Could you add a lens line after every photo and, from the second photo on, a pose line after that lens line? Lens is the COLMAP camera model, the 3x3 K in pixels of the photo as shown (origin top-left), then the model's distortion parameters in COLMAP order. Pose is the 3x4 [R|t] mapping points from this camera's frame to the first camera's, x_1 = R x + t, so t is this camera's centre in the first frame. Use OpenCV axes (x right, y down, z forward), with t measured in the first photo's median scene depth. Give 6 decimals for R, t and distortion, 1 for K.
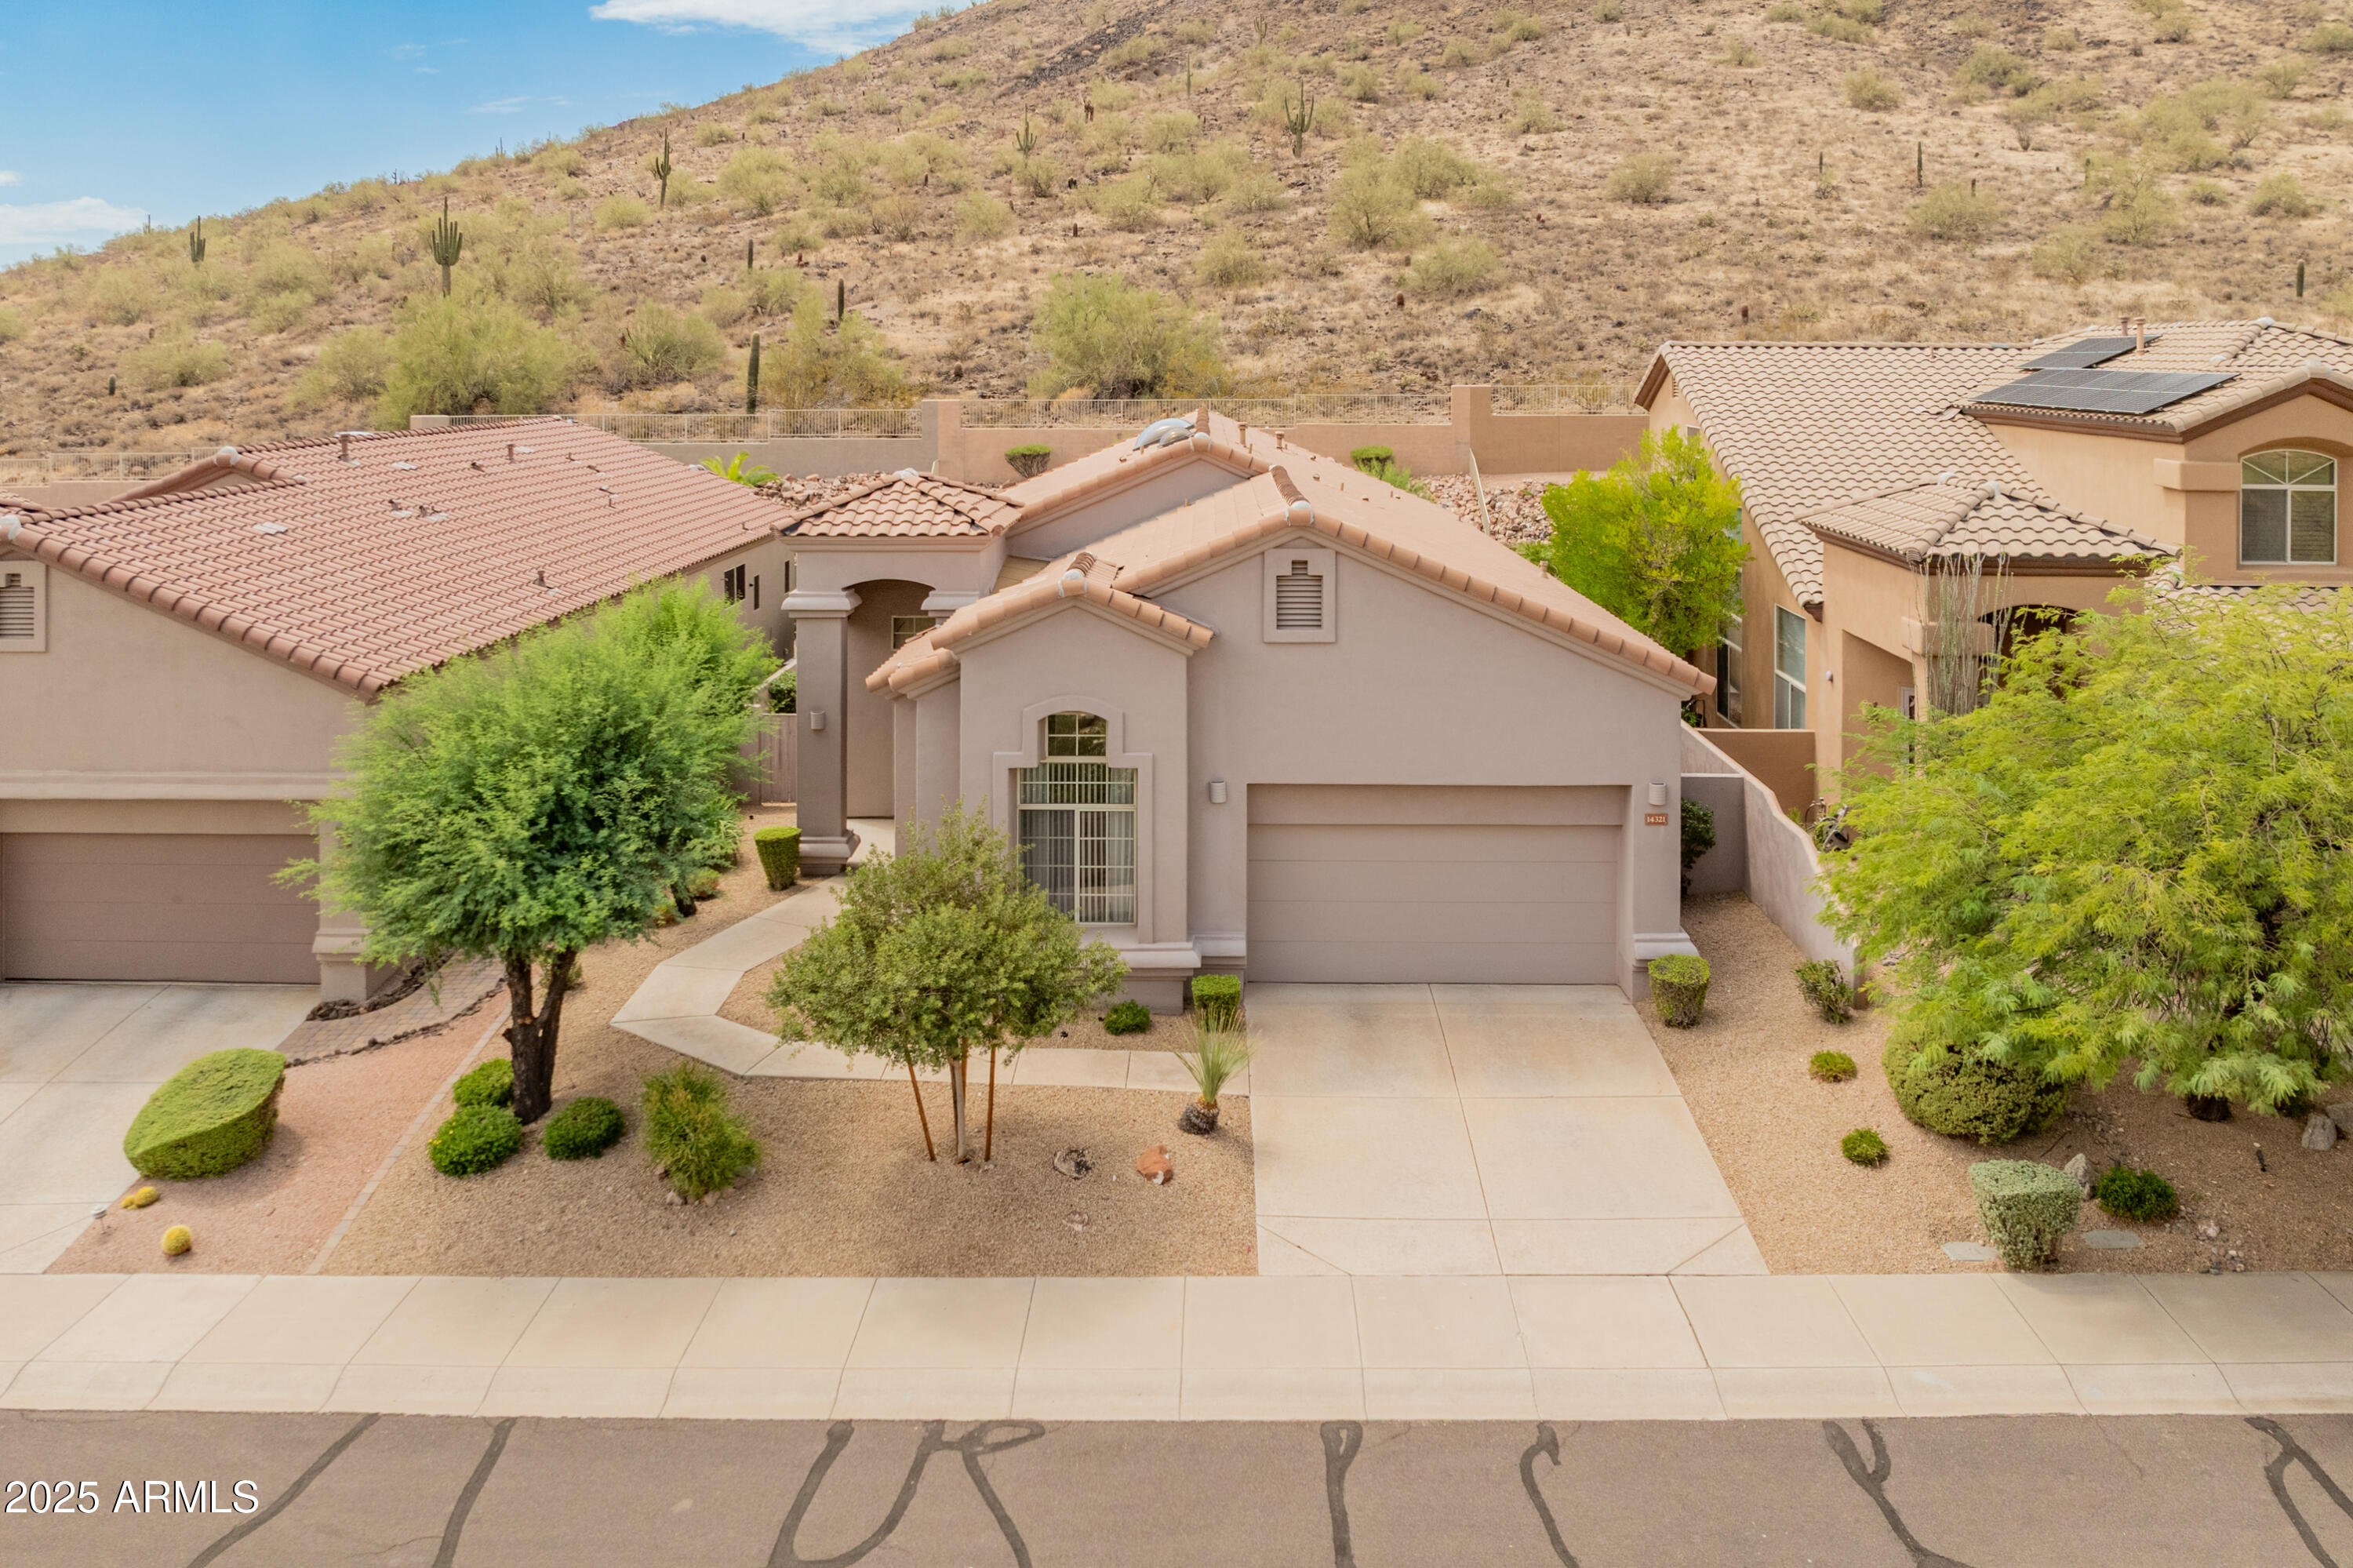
lens RADIAL K [[1769.2, 0, 1171.0], [0, 1769.2, 347.5], [0, 0, 1]] dist [-0.027266, 0.008946]
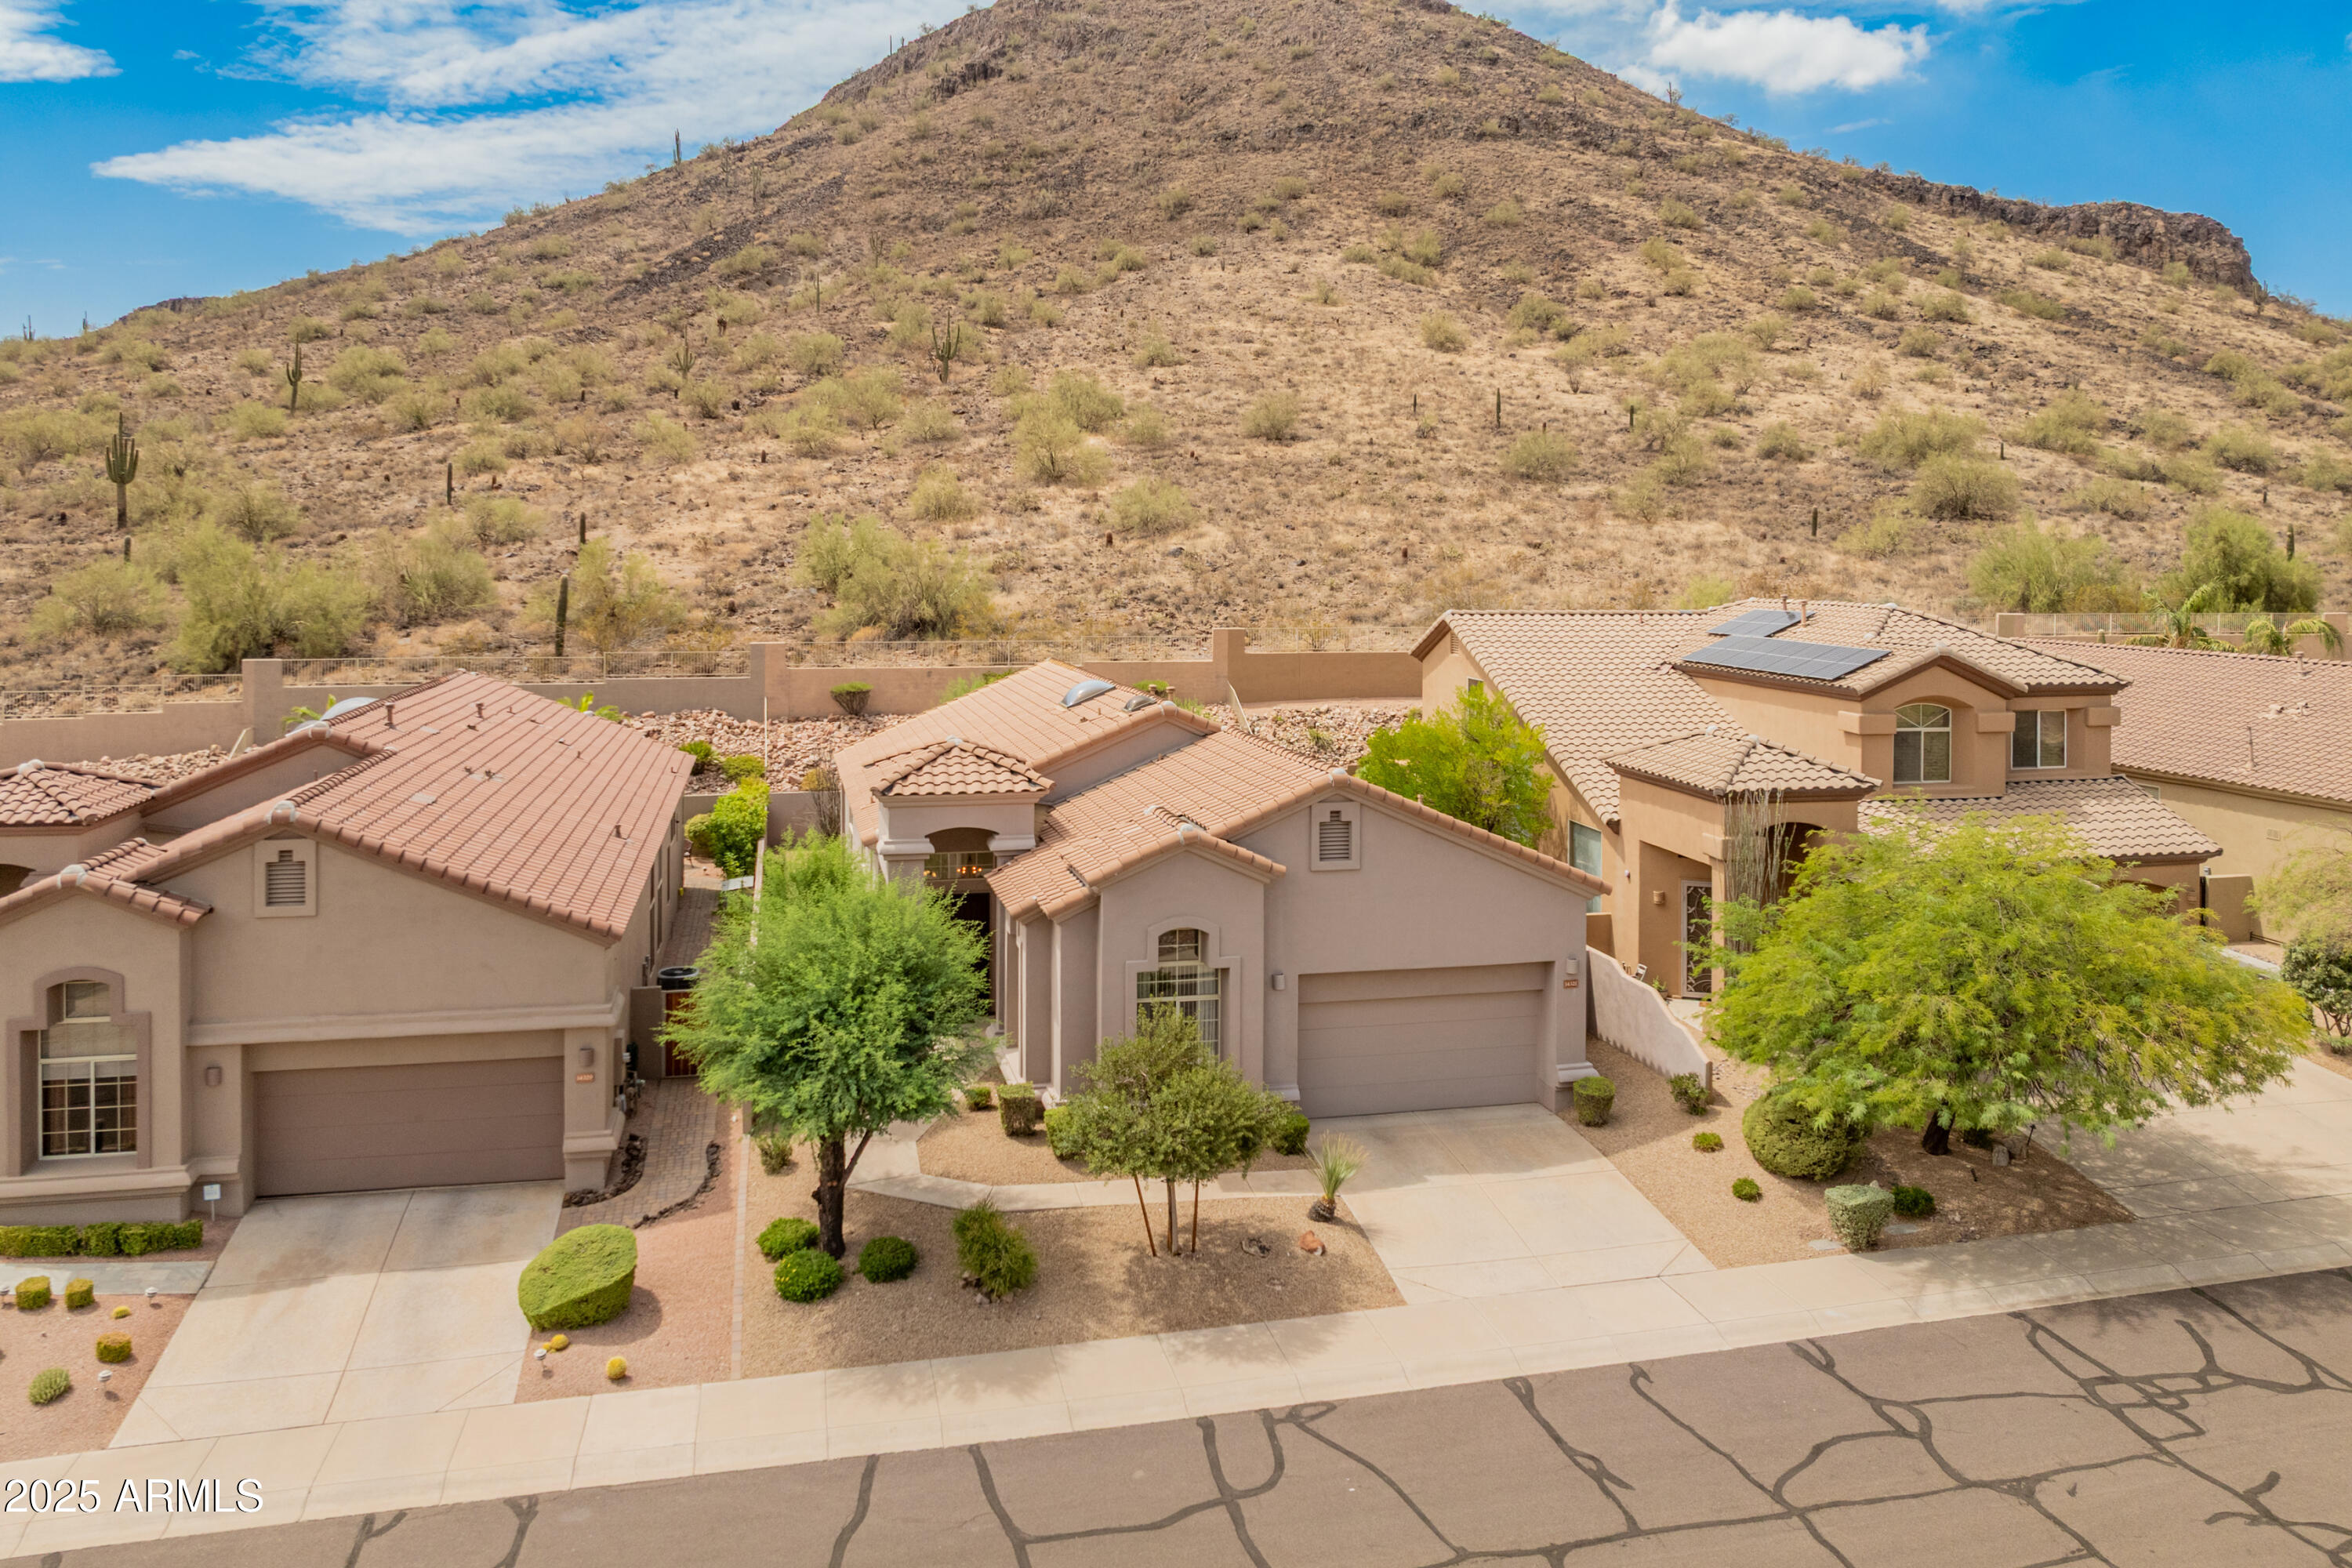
lens RADIAL K [[1718.8, 0, 1163.0], [0, 1718.8, 523.2], [0, 0, 1]] dist [-0.037593, 0.013547]
pose [[0.970404, 0.009228, 0.241310, -0.357550], [-0.006527, 0.999907, -0.011987, -0.081123], [-0.241398, 0.010057, 0.970374, -0.252427]]
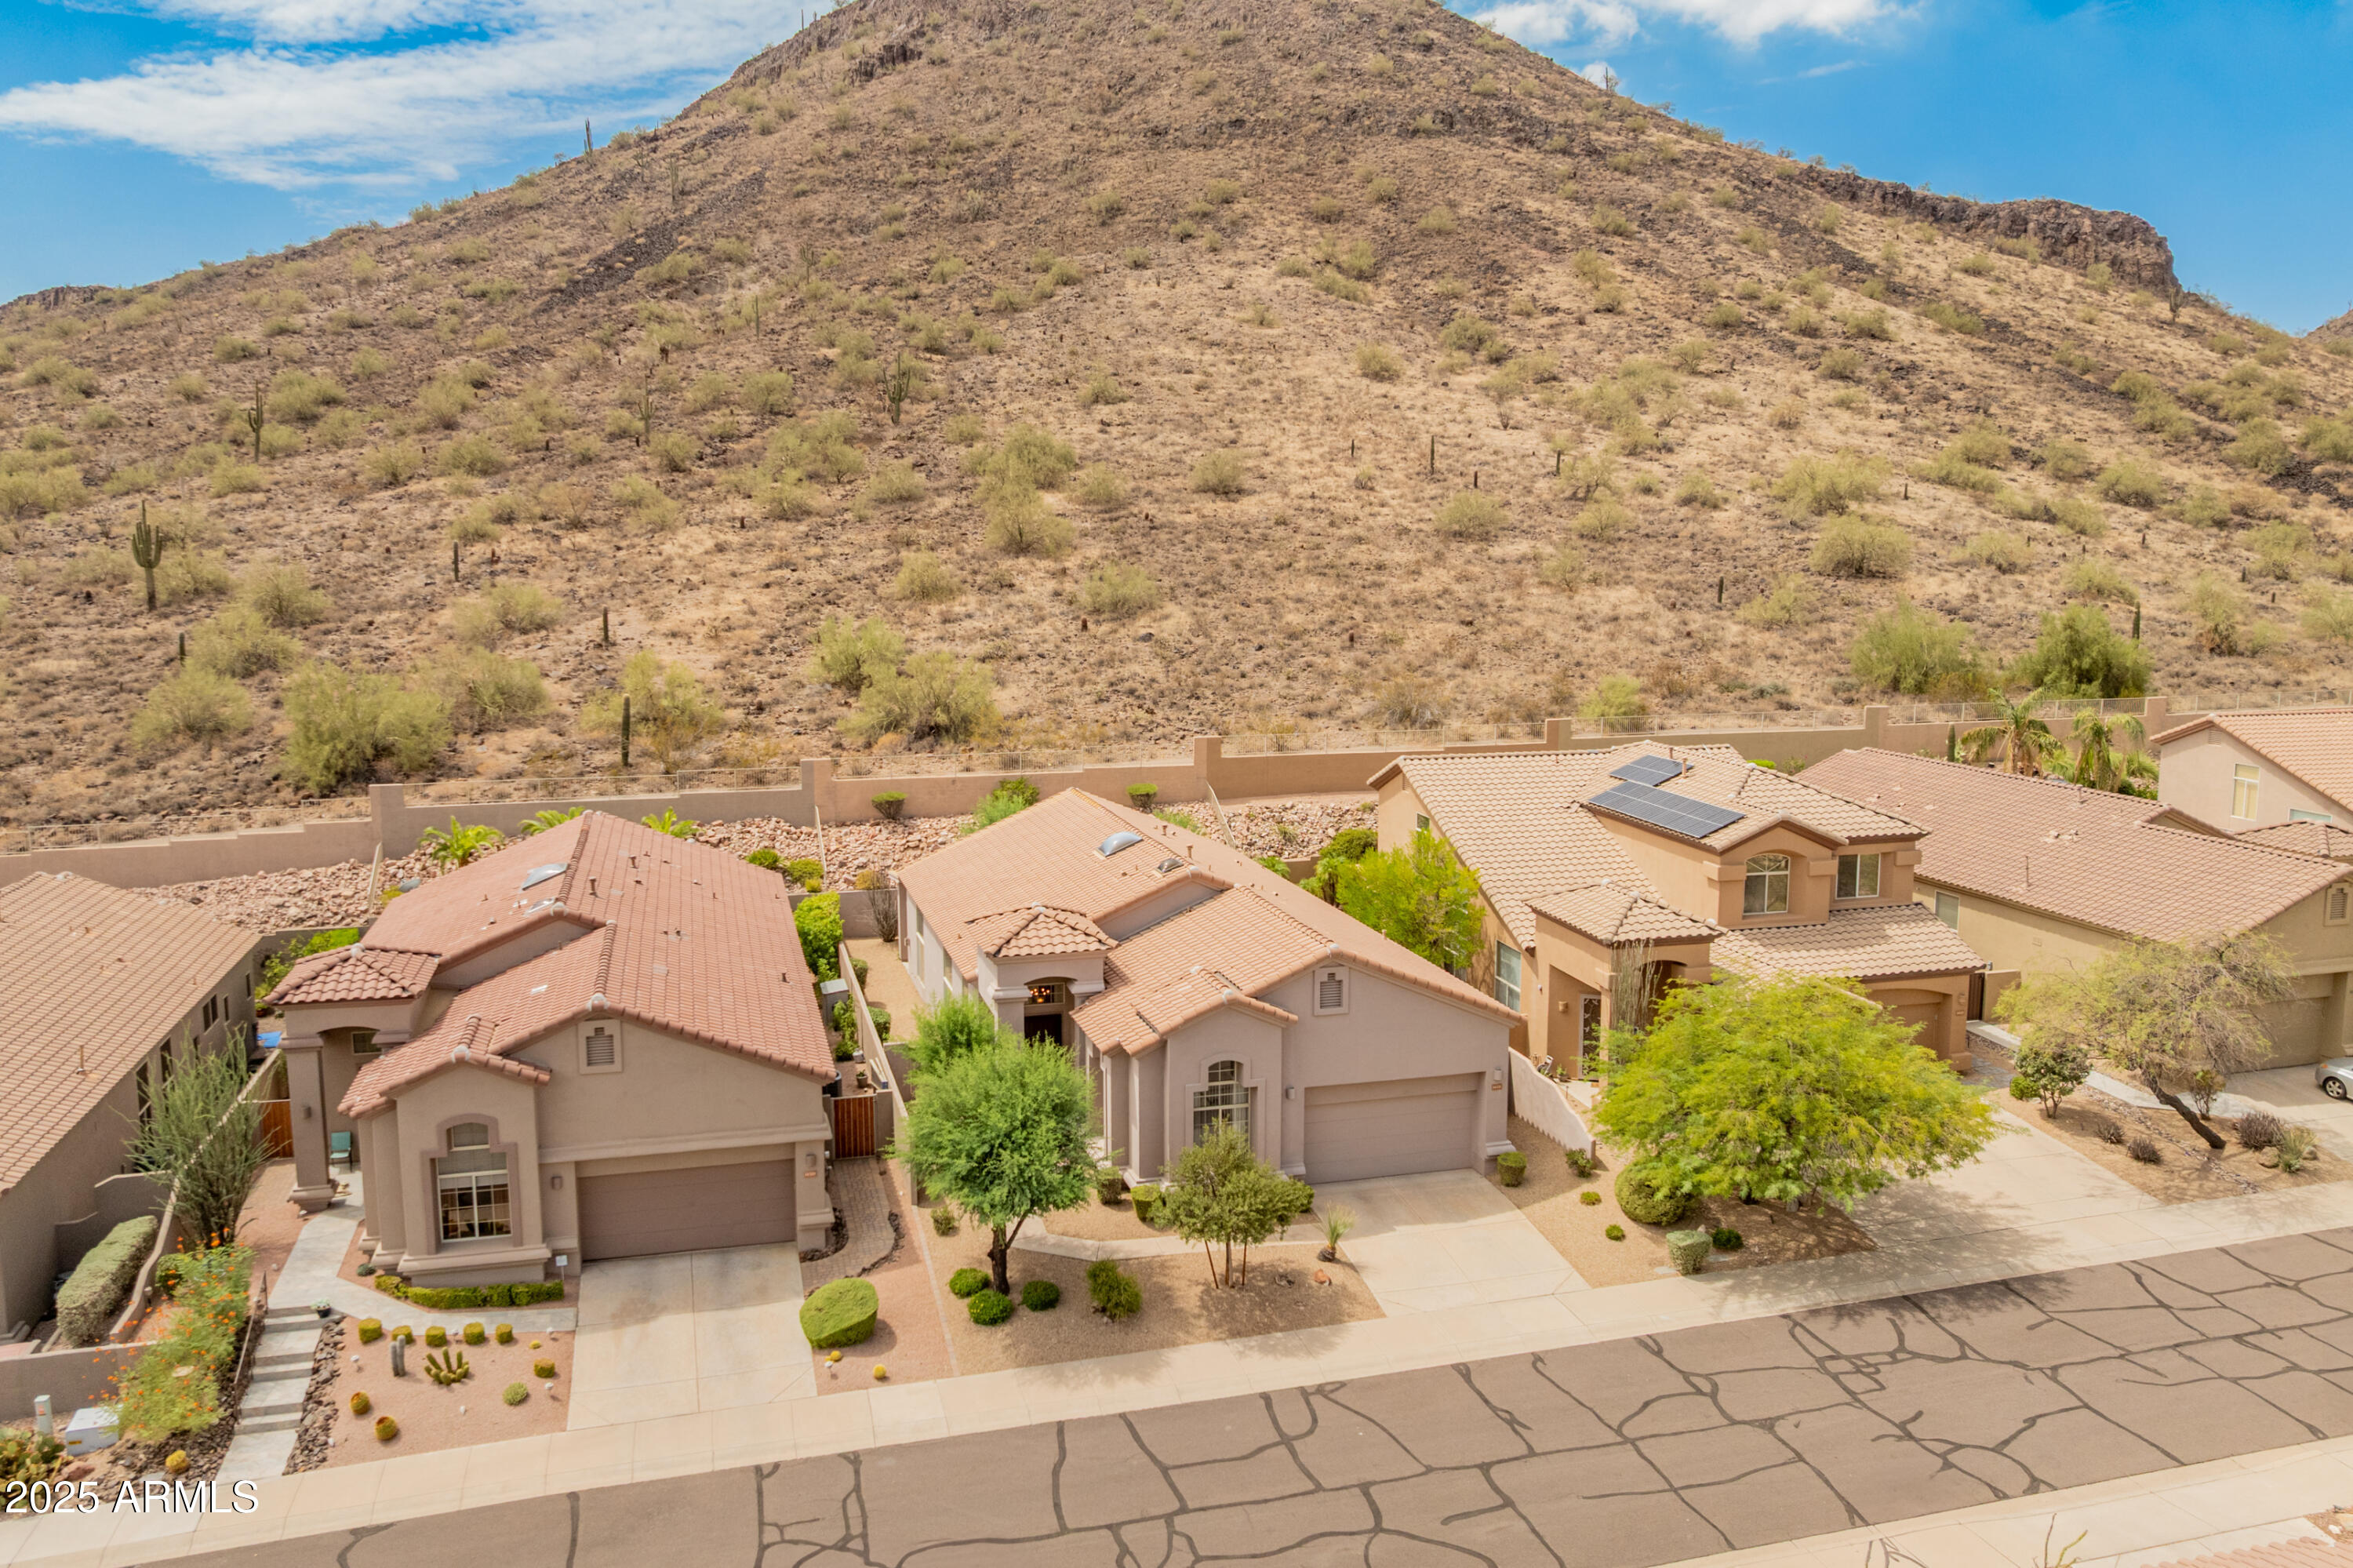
lens RADIAL K [[1744.3, 0, 1142.0], [0, 1744.3, 718.3], [0, 0, 1]] dist [-0.022212, -0.025570]
pose [[0.961779, -0.030842, 0.272085, -0.589745], [0.000232, 0.993728, 0.111824, -0.341103], [-0.273828, -0.107487, 0.955754, -0.677197]]
